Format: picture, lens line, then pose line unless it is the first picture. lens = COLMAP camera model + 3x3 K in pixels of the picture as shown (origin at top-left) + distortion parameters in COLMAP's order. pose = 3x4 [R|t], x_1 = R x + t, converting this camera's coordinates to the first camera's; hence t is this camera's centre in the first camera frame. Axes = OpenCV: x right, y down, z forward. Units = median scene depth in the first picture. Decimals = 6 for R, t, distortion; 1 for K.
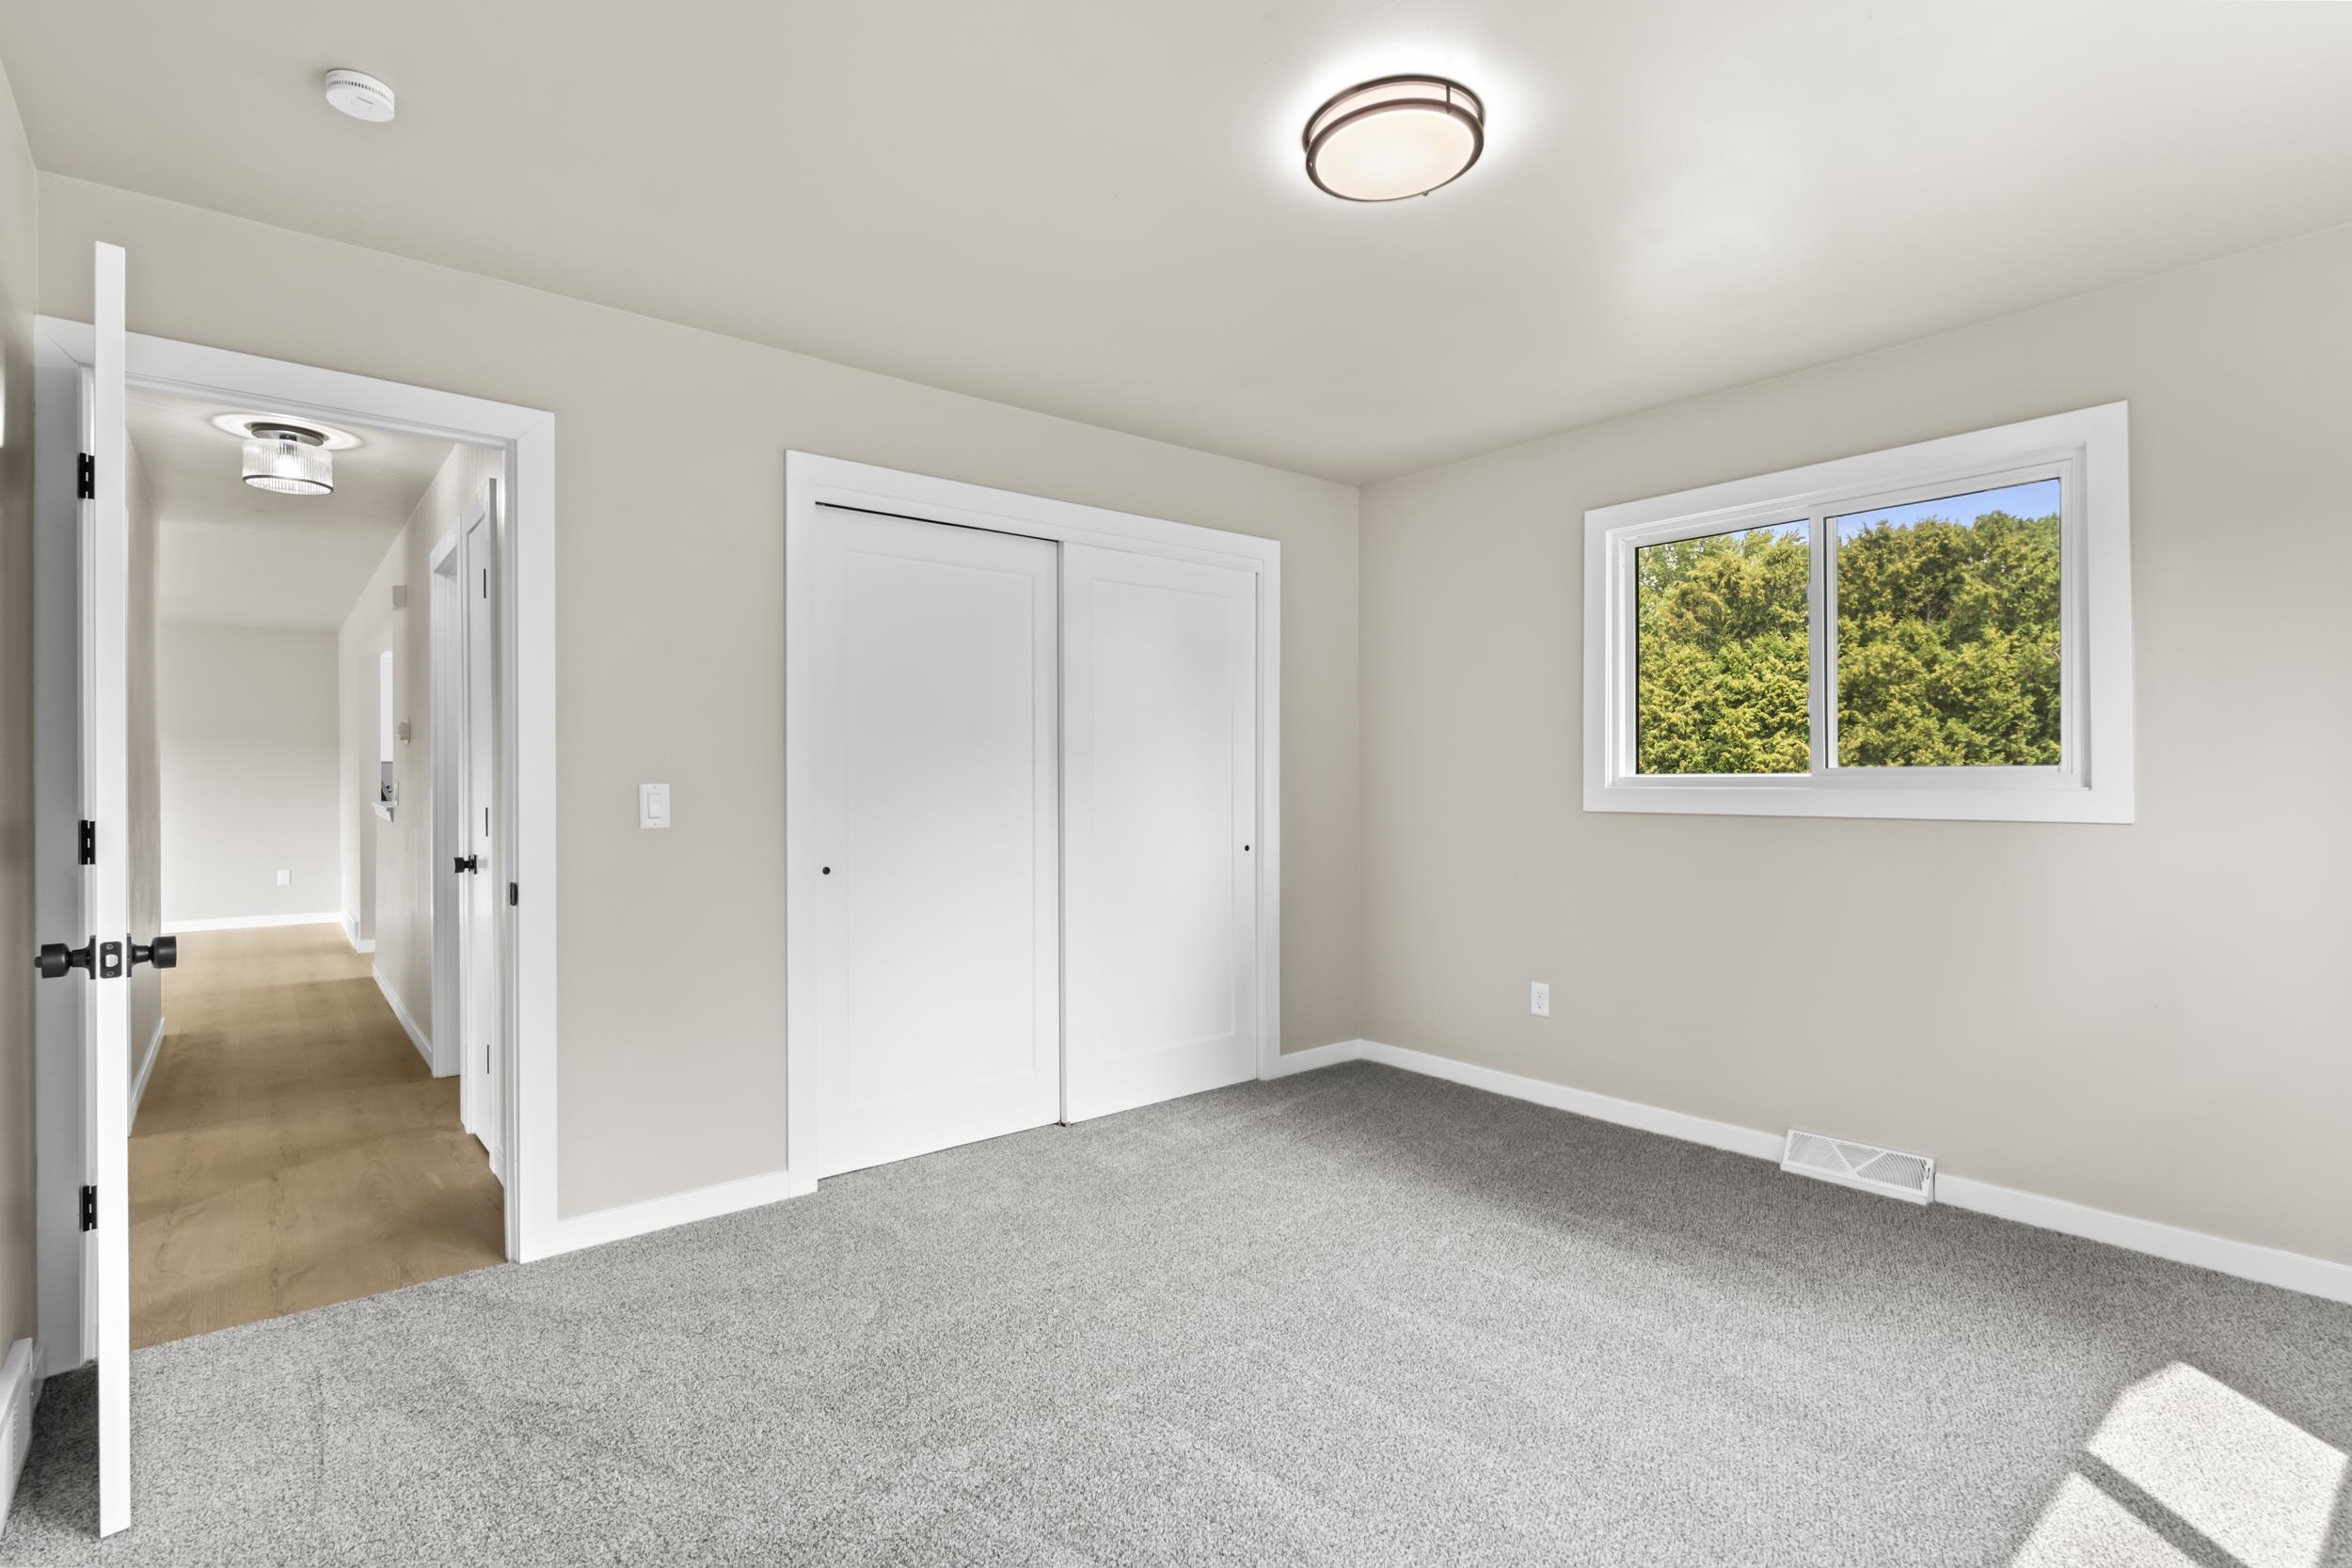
lens RADIAL K [[1124.5, 0, 1176.0], [0, 1124.5, 784.0], [0, 0, 1]] dist [0.000049, -0.000193]
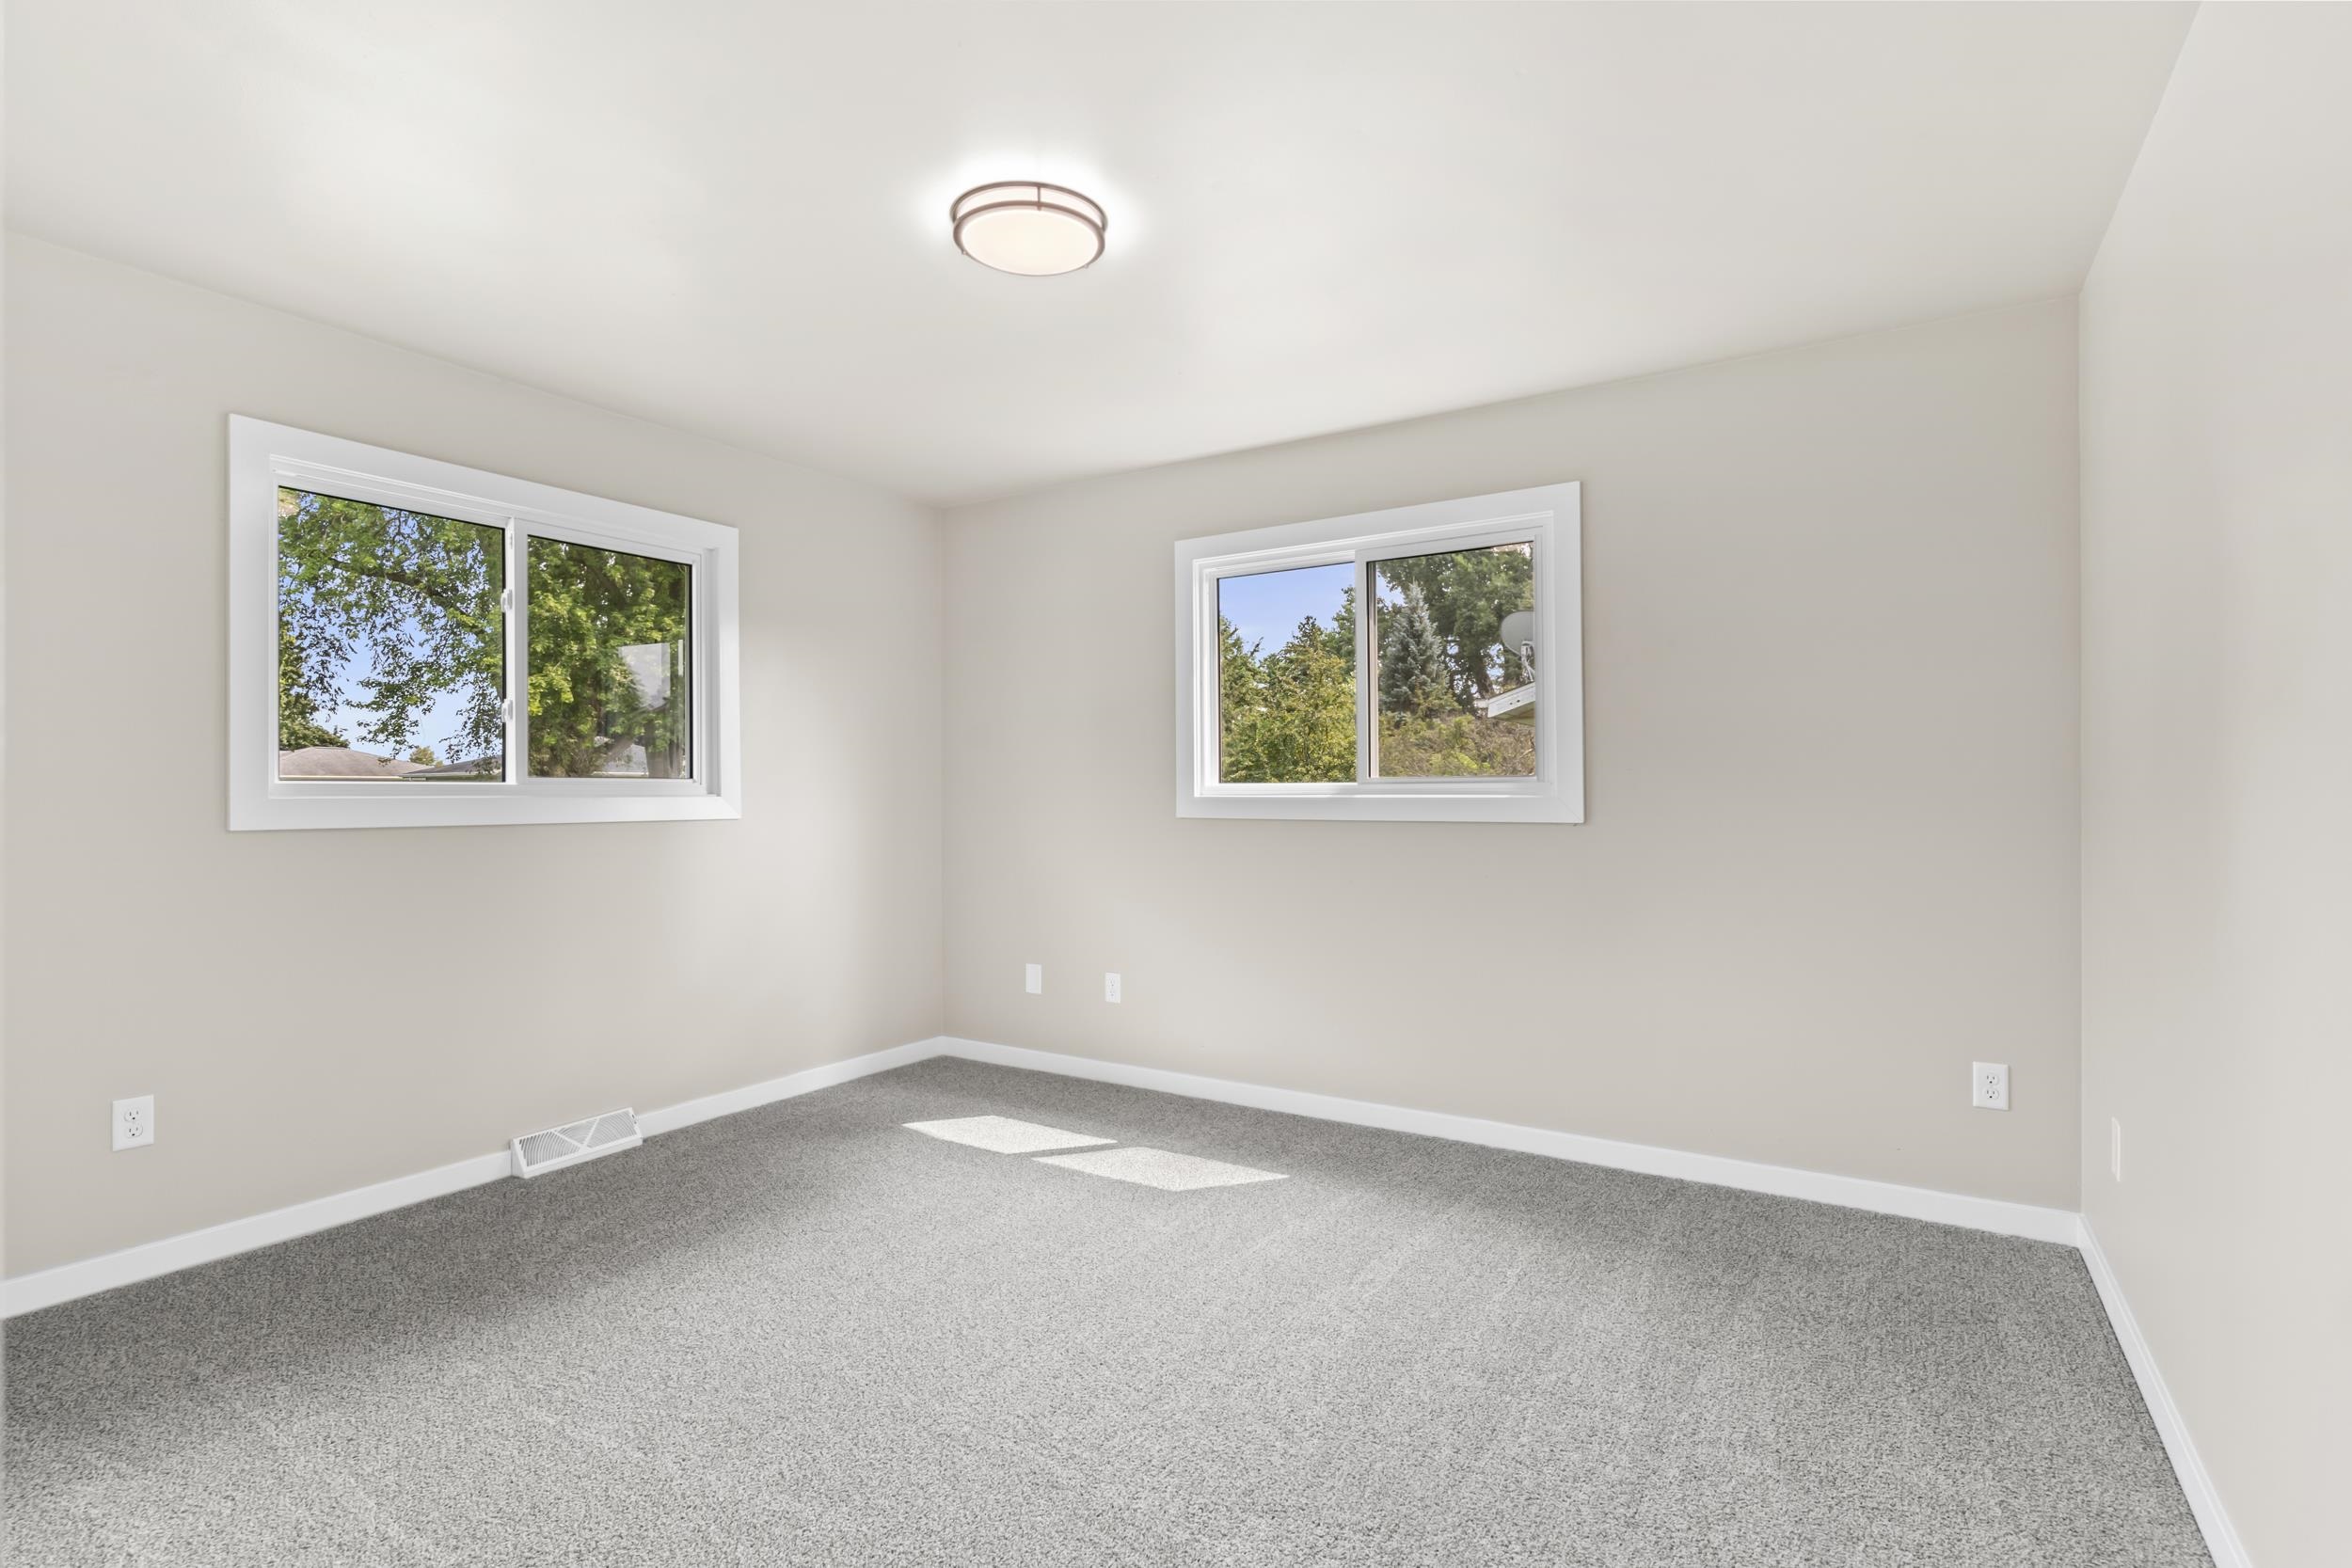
lens RADIAL K [[1124.5, 0, 1176.0], [0, 1124.5, 784.0], [0, 0, 1]] dist [0.000049, -0.000193]
pose [[-0.307264, 0.009863, 0.951573, -0.635592], [0.007621, 0.999940, -0.007904, 0.005852], [-0.951594, 0.004823, -0.307321, 0.812550]]
